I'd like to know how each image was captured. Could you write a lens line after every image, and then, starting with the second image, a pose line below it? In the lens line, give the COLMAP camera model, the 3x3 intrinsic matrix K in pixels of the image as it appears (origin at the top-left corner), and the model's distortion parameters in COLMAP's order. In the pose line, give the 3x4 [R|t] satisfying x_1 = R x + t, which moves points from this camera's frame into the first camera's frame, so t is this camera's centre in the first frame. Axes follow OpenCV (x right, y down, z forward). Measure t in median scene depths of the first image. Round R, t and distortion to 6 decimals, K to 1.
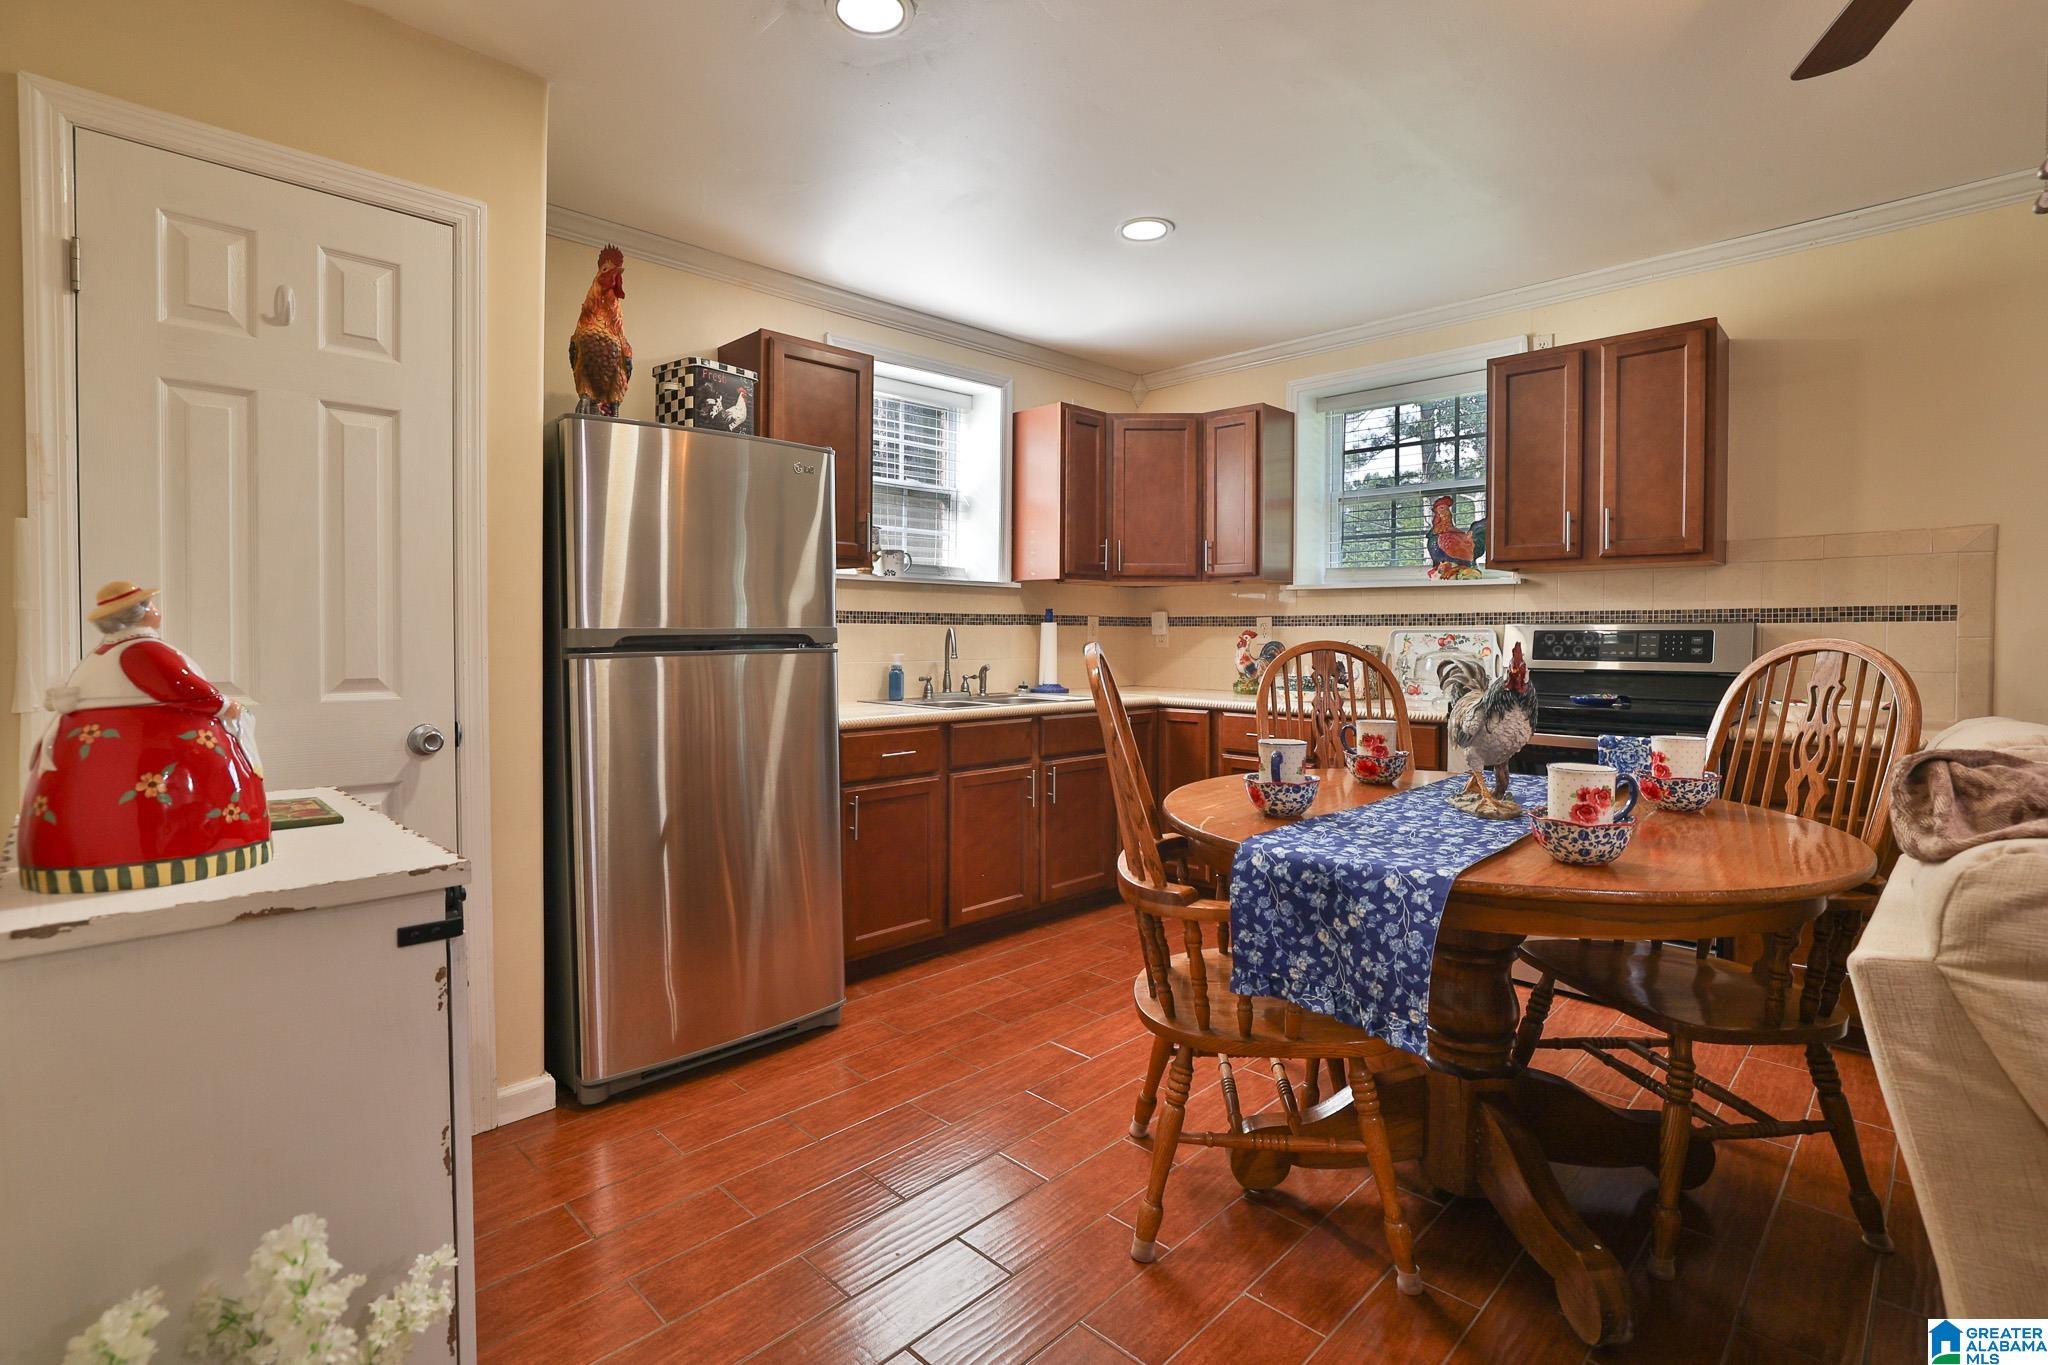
lens RADIAL K [[938.9, 0, 998.0], [0, 938.9, 656.5], [0, 0, 1]] dist [-0.051609, 0.020500]
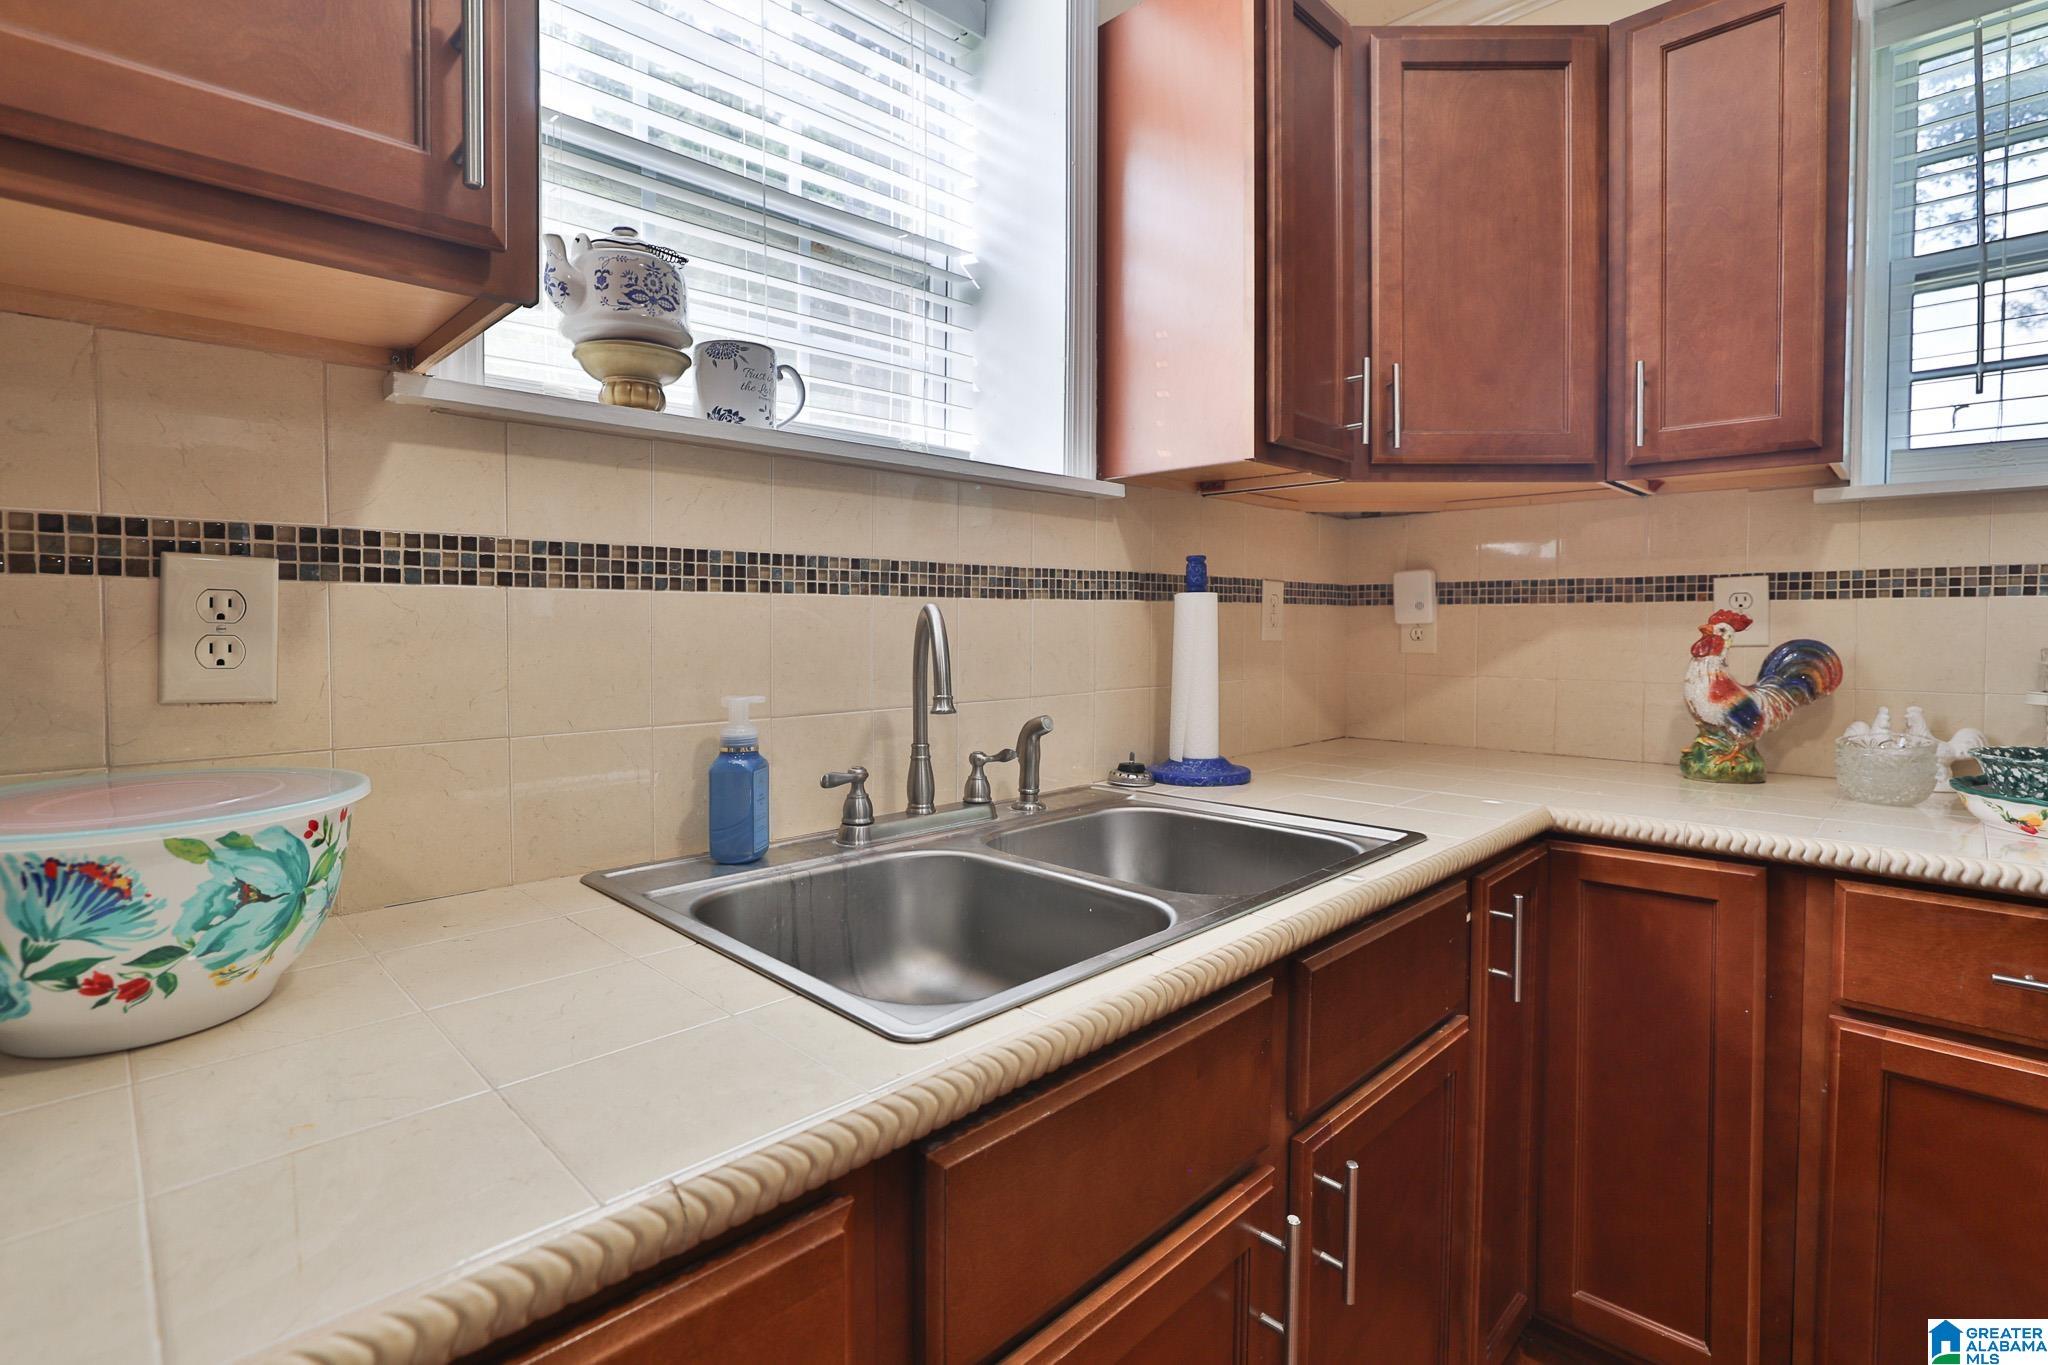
lens RADIAL K [[938.9, 0, 998.0], [0, 938.9, 656.5], [0, 0, 1]] dist [-0.051609, 0.020500]
pose [[0.999923, -0.007275, 0.010095, -0.028899], [0.007171, 0.999921, 0.010303, -0.015554], [-0.010169, -0.010229, 0.999896, 0.636224]]
